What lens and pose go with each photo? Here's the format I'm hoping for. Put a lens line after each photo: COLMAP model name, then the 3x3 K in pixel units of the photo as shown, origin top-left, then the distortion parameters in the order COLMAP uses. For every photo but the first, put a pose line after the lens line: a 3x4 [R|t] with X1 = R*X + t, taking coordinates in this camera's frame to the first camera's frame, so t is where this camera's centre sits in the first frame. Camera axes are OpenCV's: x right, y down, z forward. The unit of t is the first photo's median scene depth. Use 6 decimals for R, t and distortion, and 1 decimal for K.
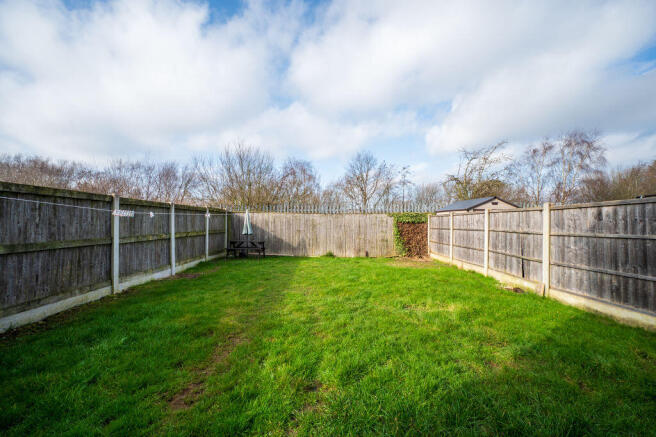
lens RADIAL K [[259.5, 0, 327.9], [0, 259.5, 221.7], [0, 0, 1]] dist [-0.001730, -0.000348]
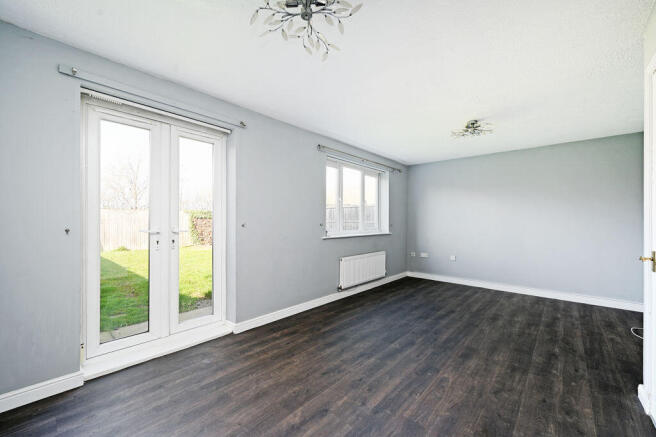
lens RADIAL K [[259.5, 0, 327.9], [0, 259.5, 217.9], [0, 0, 1]] dist [-0.001730, -0.000348]
pose [[0.671065, -0.002197, 0.741395, -0.214695], [0.004445, 0.999990, -0.001060, 0.007661], [-0.741385, 0.004007, 0.671068, -0.304945]]
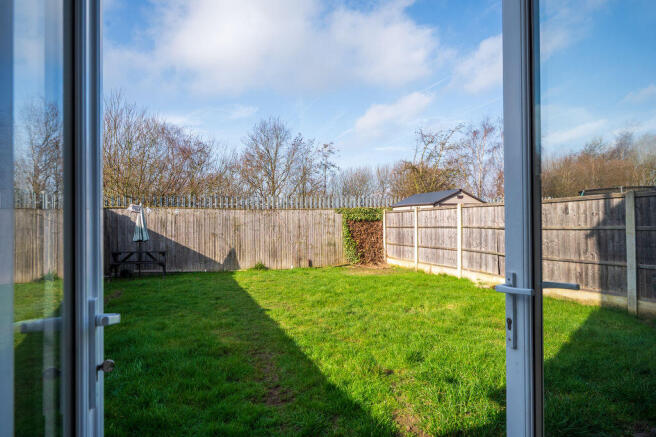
lens RADIAL K [[398.0, 0, 330.1], [0, 398.0, 217.4], [0, 0, 1]] dist [-0.003072, 0.000733]
pose [[0.943130, -0.009958, 0.332276, -0.178976], [0.013591, 0.999871, -0.008612, 0.003688], [-0.332148, 0.012638, 0.943143, -0.101991]]
